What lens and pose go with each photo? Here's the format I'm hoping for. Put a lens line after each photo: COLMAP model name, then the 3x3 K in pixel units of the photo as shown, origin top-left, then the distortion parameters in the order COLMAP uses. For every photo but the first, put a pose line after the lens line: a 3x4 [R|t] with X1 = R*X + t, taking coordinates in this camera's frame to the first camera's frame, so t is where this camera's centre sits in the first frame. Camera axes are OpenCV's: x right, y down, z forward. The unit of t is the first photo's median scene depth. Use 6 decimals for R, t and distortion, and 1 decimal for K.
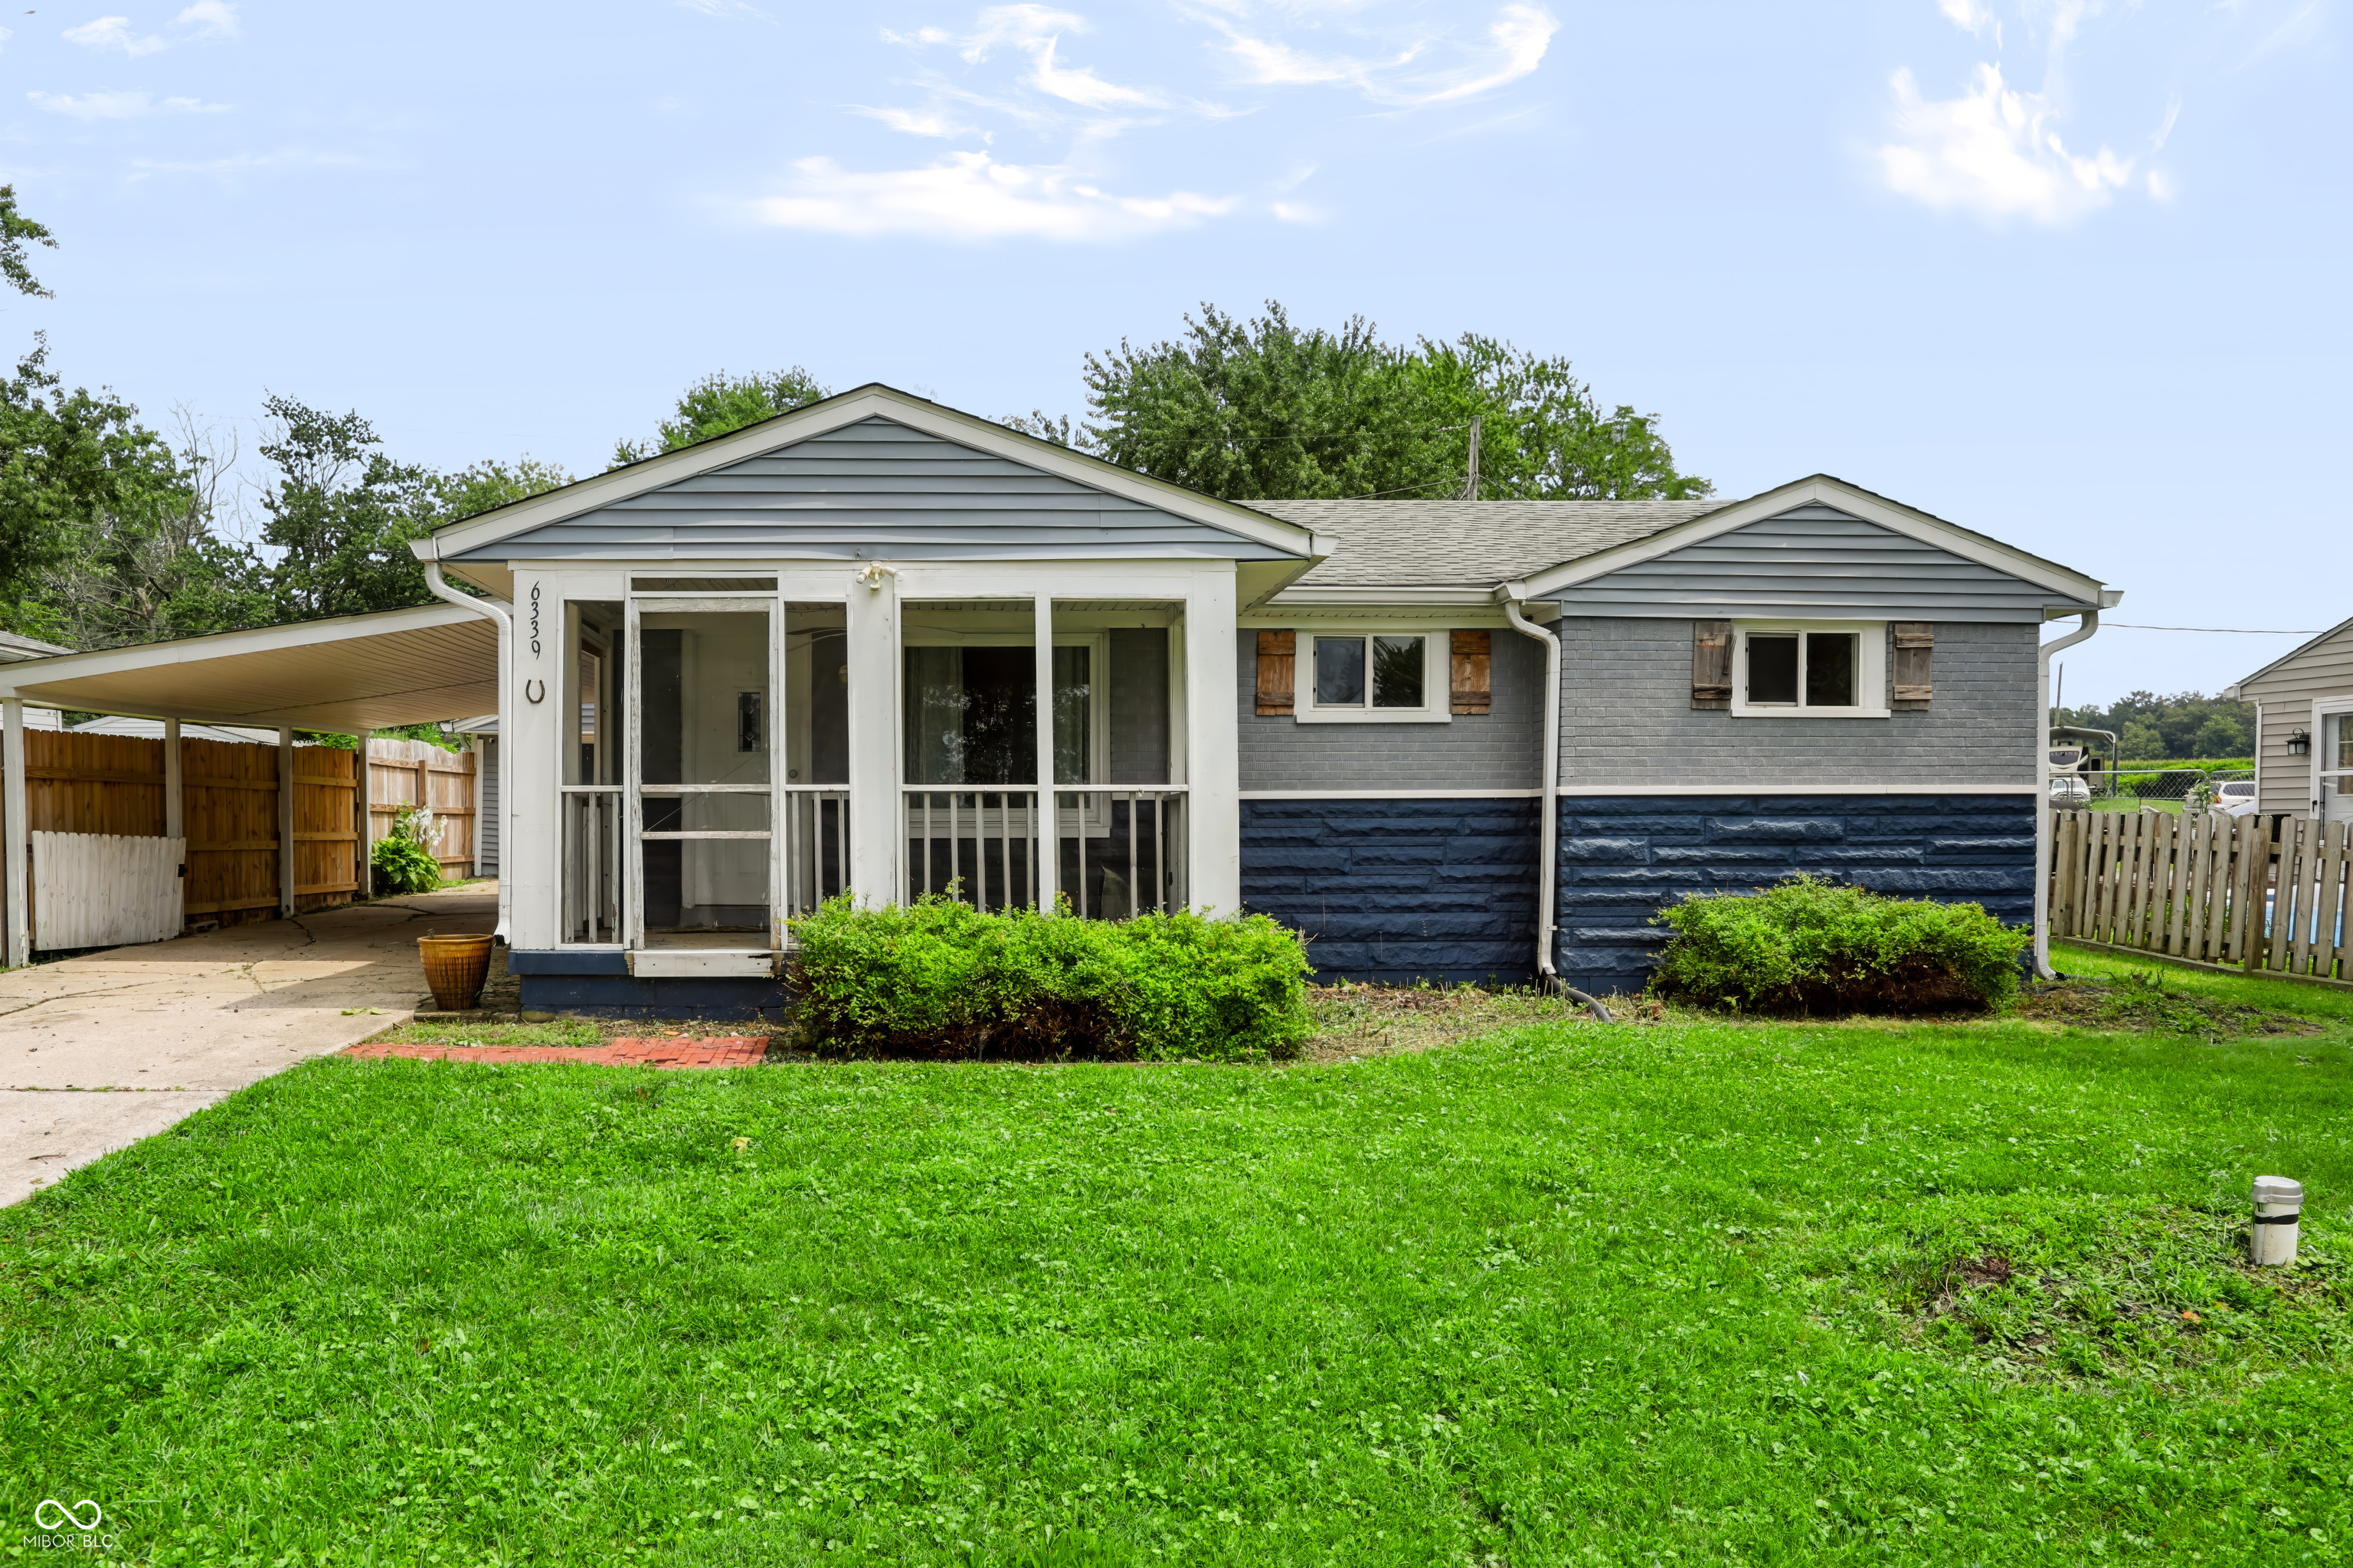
lens RADIAL K [[1641.9, 0, 1037.7], [0, 1641.9, 929.0], [0, 0, 1]] dist [-0.027246, 0.000793]
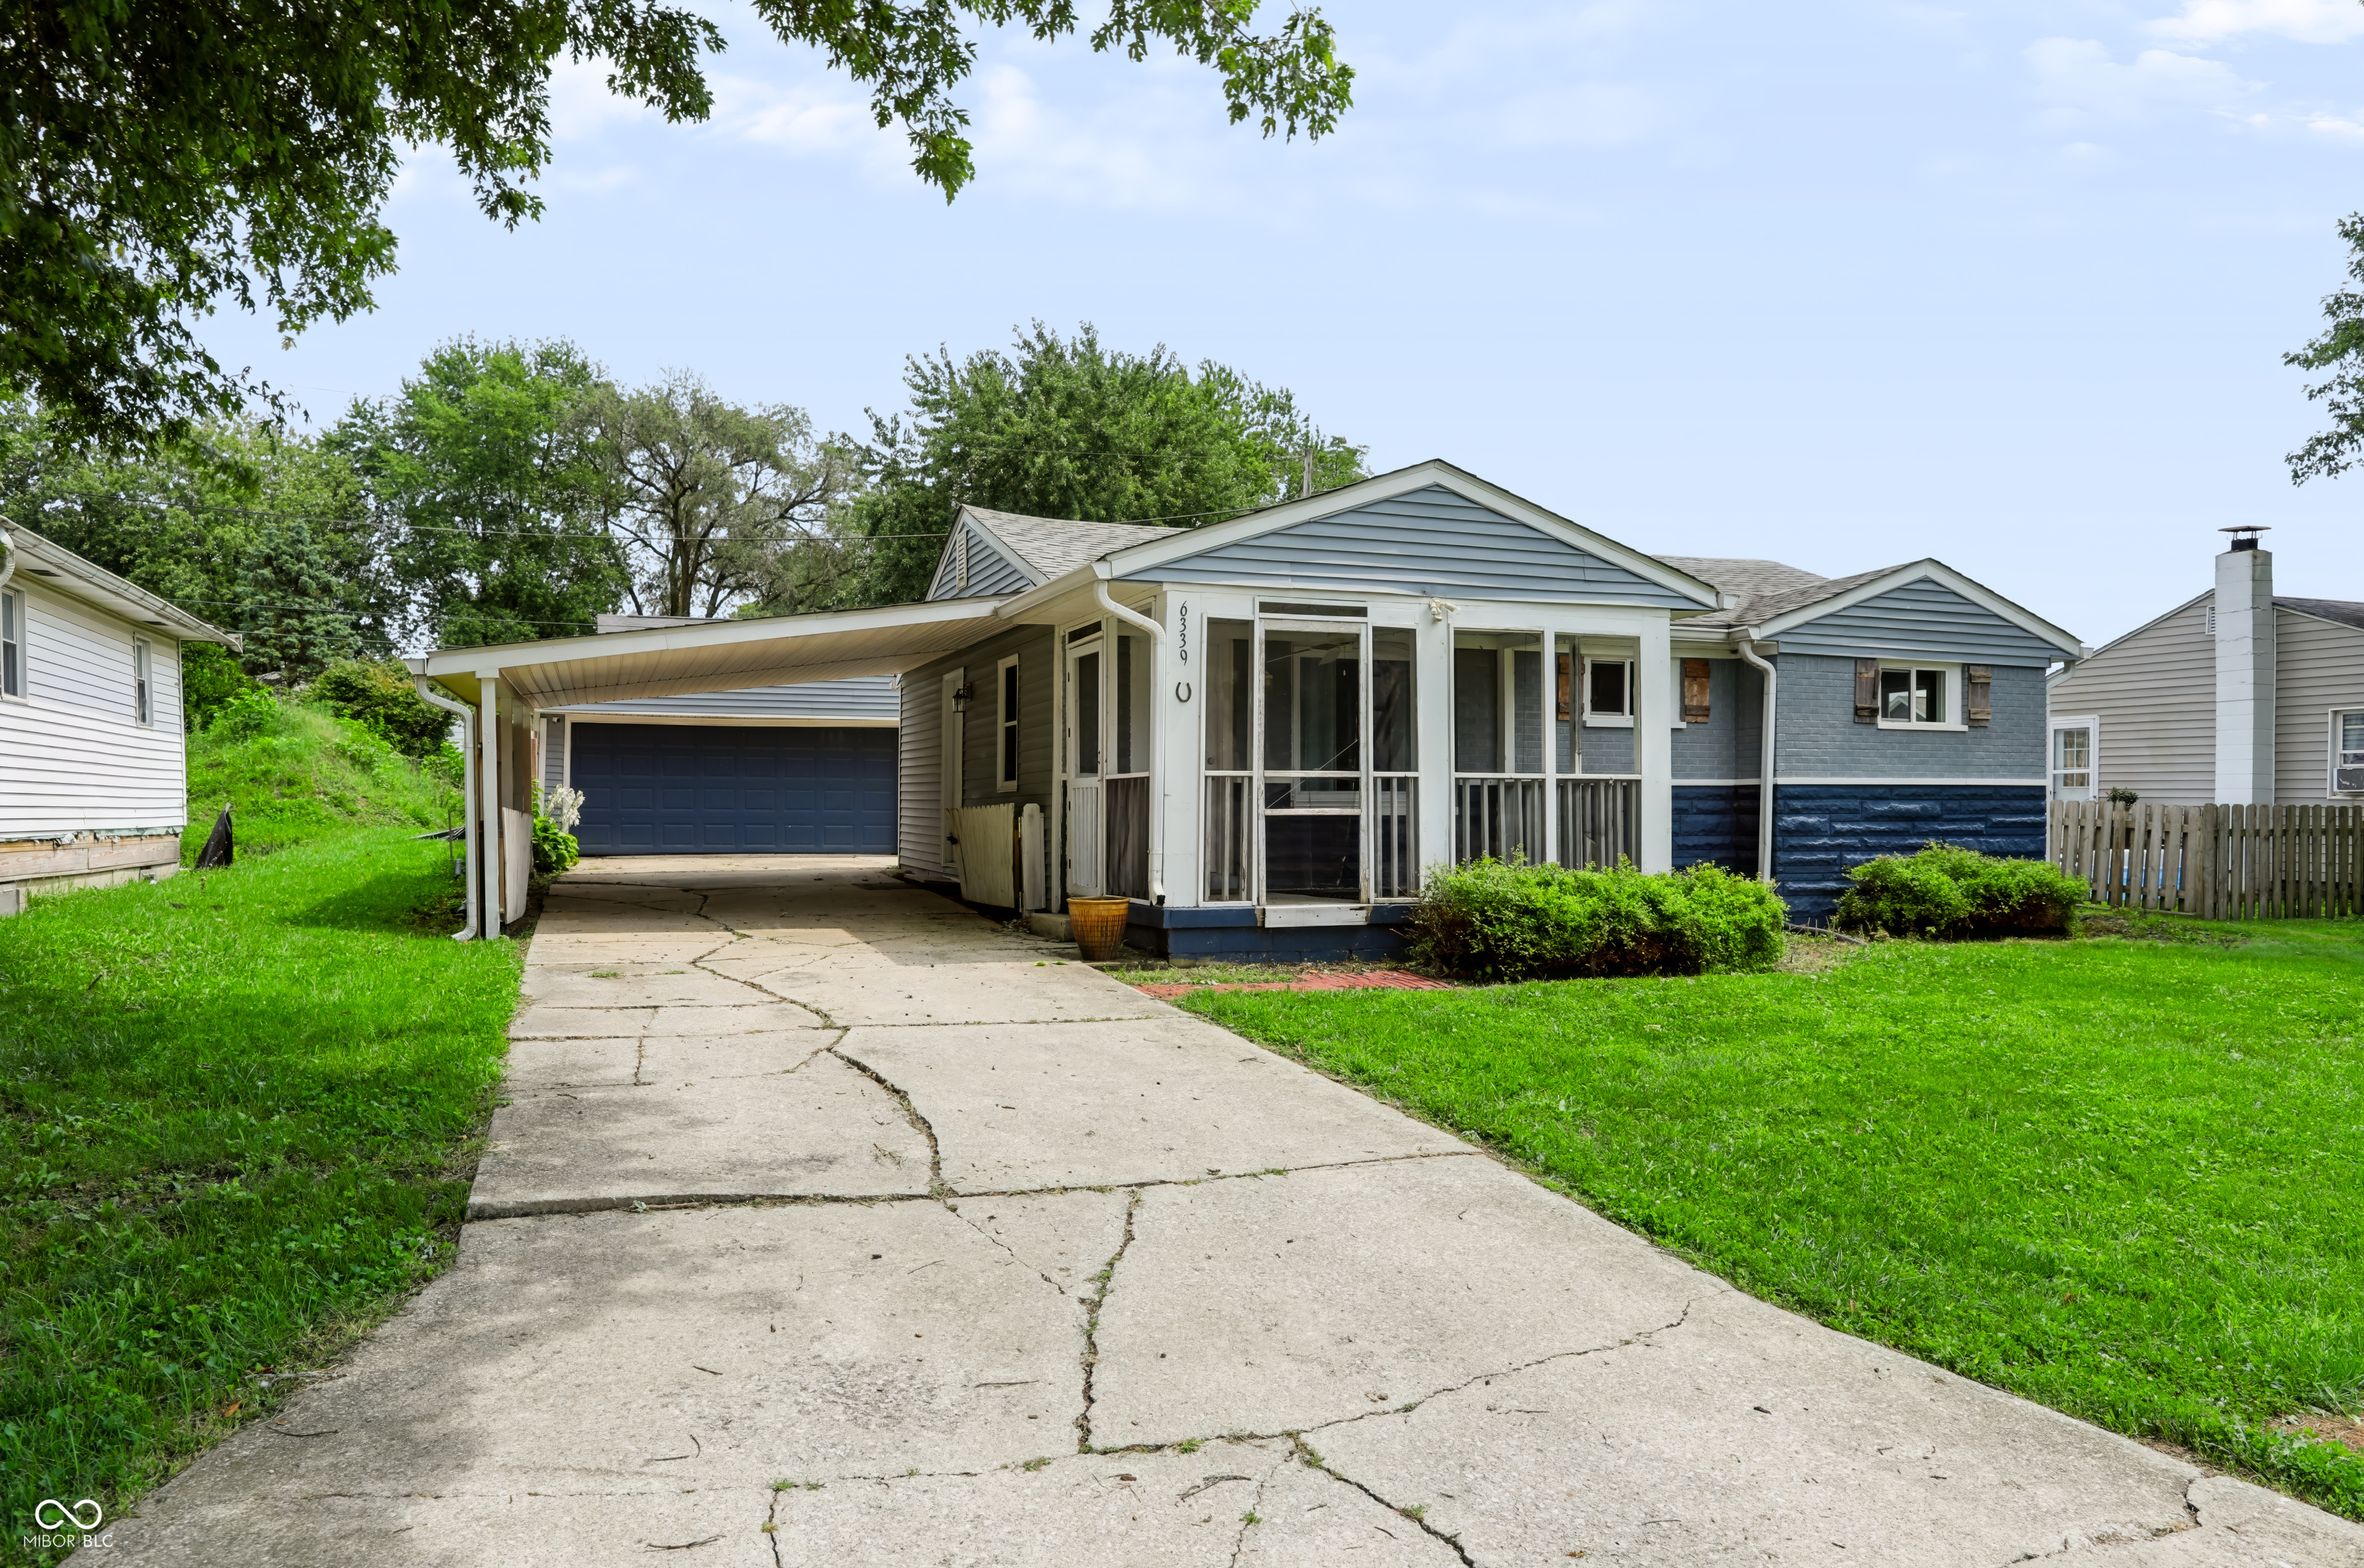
lens RADIAL K [[1612.3, 0, 1186.7], [0, 1612.3, 904.6], [0, 0, 1]] dist [-0.050317, 0.054448]
pose [[0.947460, -0.016883, 0.319430, -0.568518], [0.017847, 0.999841, -0.000090, 0.009440], [-0.319377, 0.005786, 0.947610, -0.101579]]
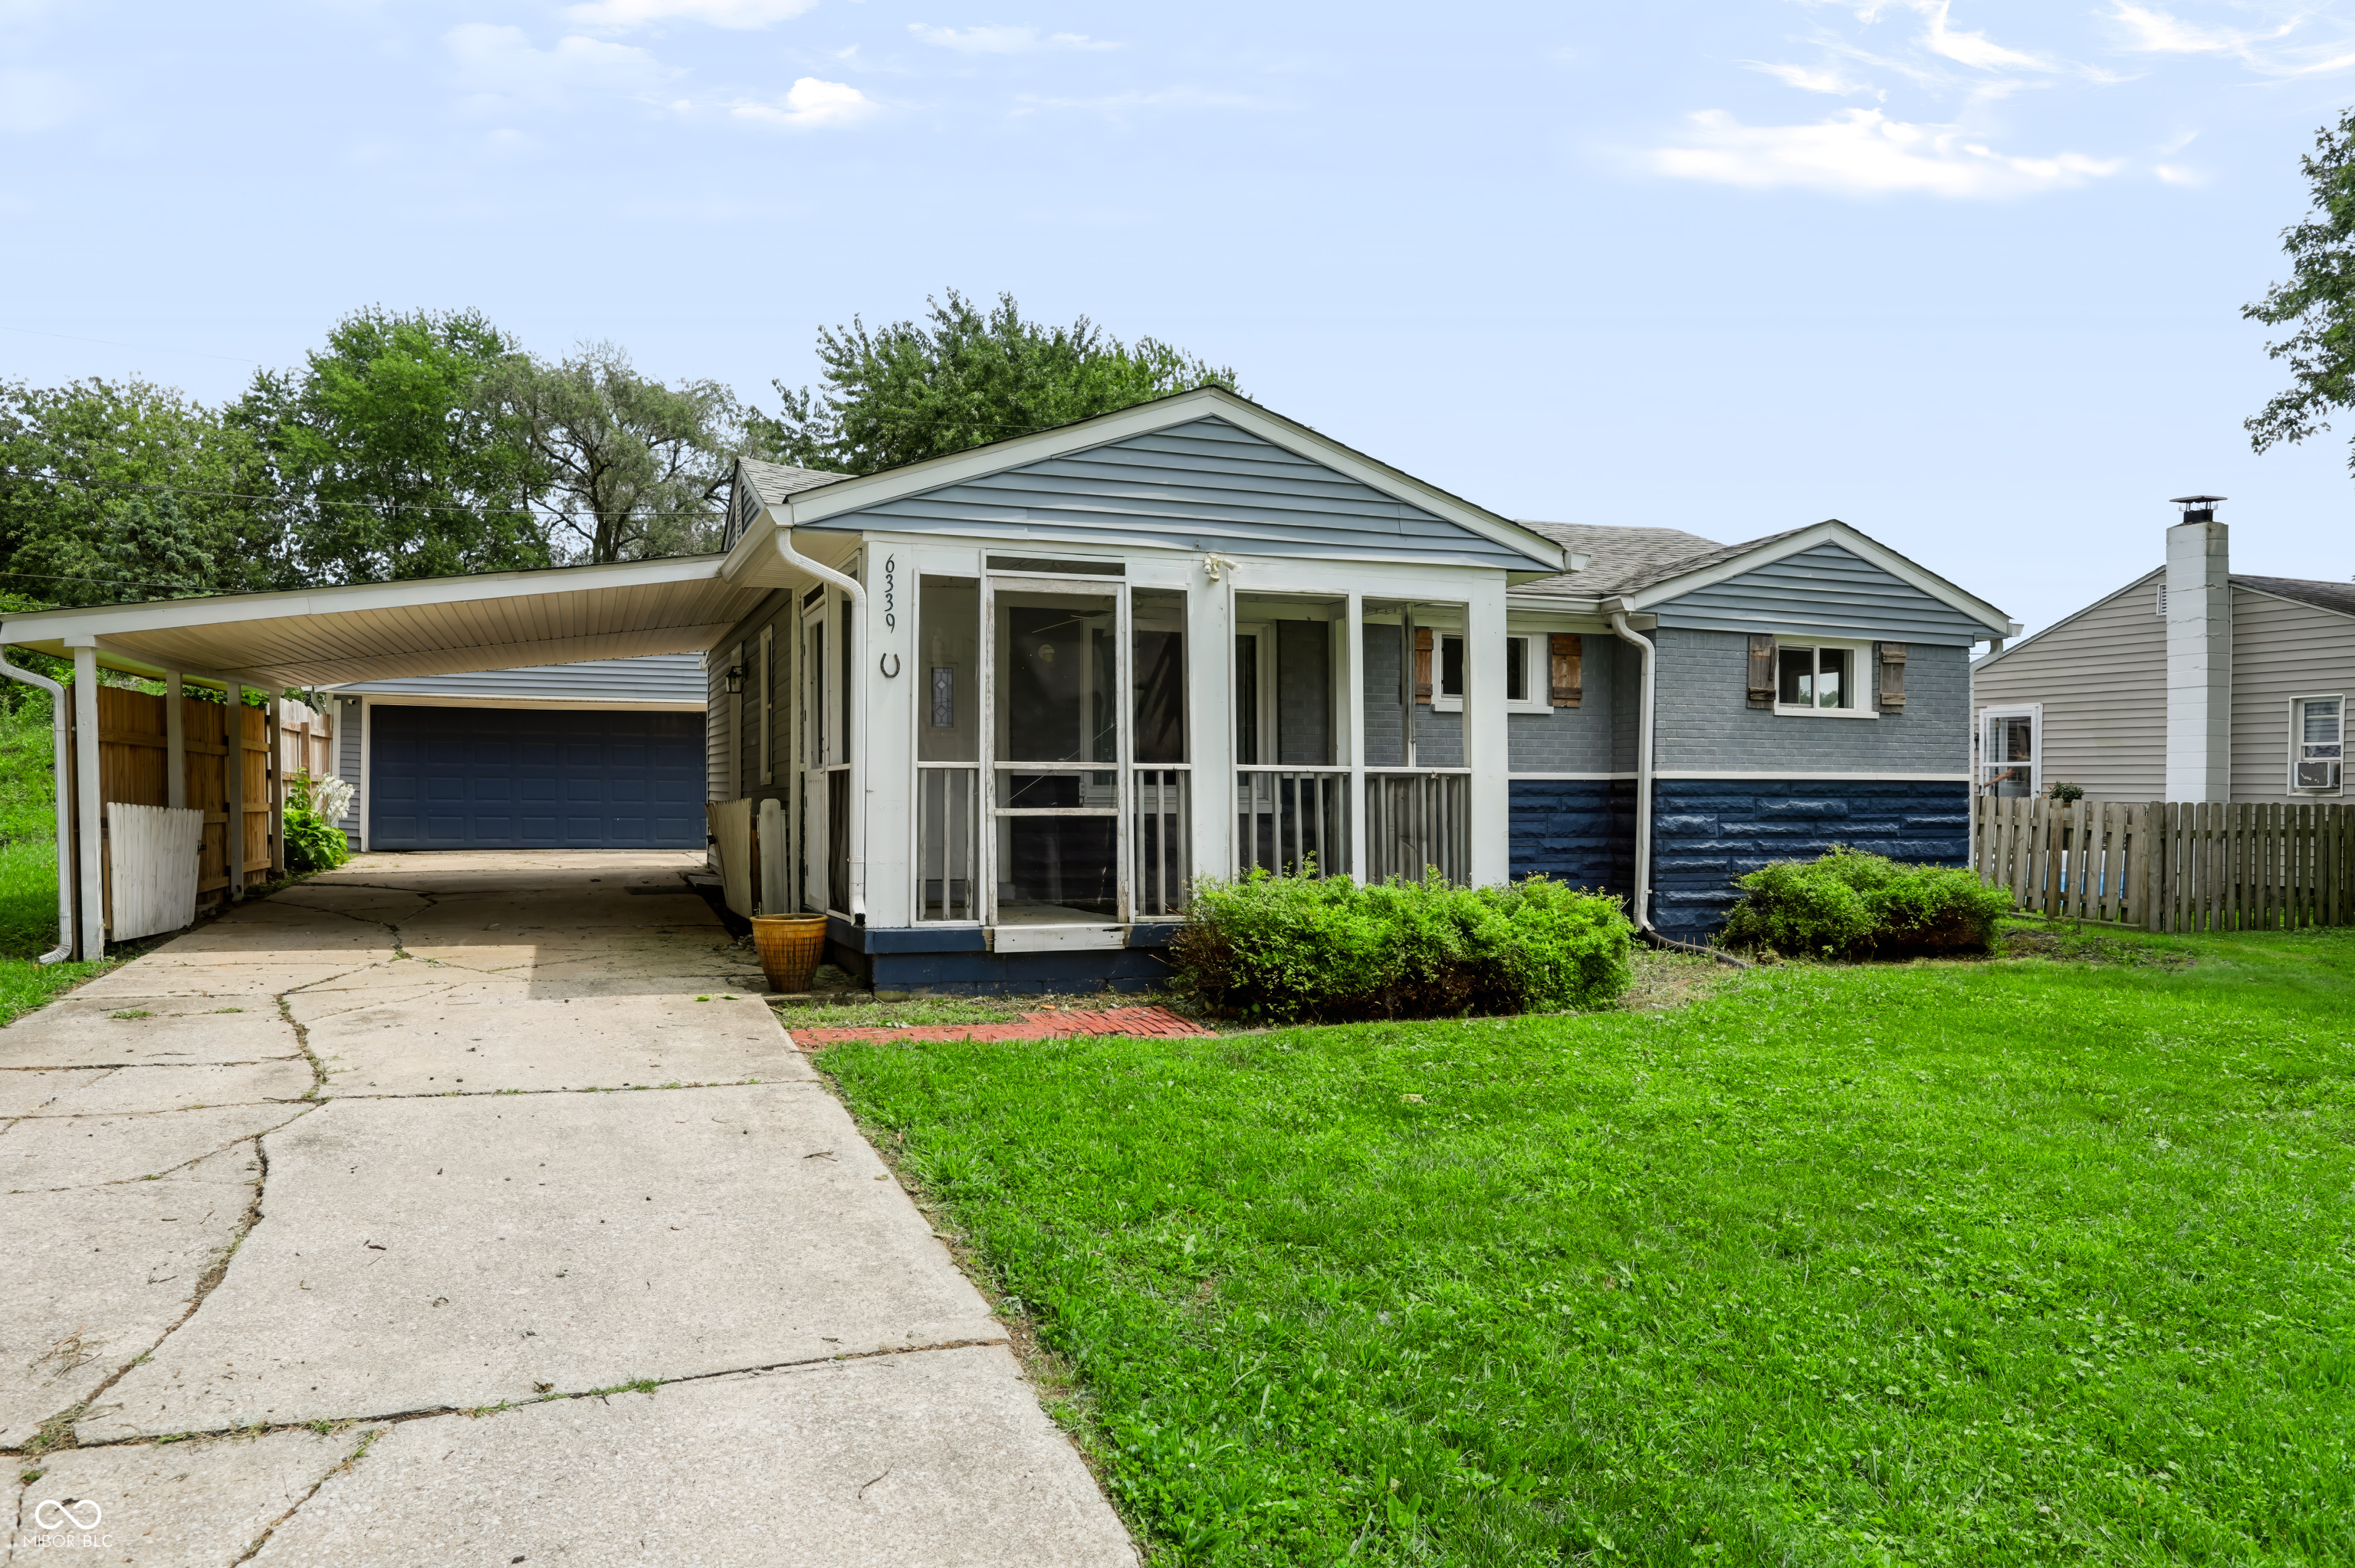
lens RADIAL K [[1606.3, 0, 1169.4], [0, 1606.3, 895.6], [0, 0, 1]] dist [-0.057127, 0.061573]
pose [[0.945524, -0.014369, 0.325234, -0.384546], [0.014472, 0.999893, 0.002104, -0.005162], [-0.325230, 0.002717, 0.945631, 0.028240]]
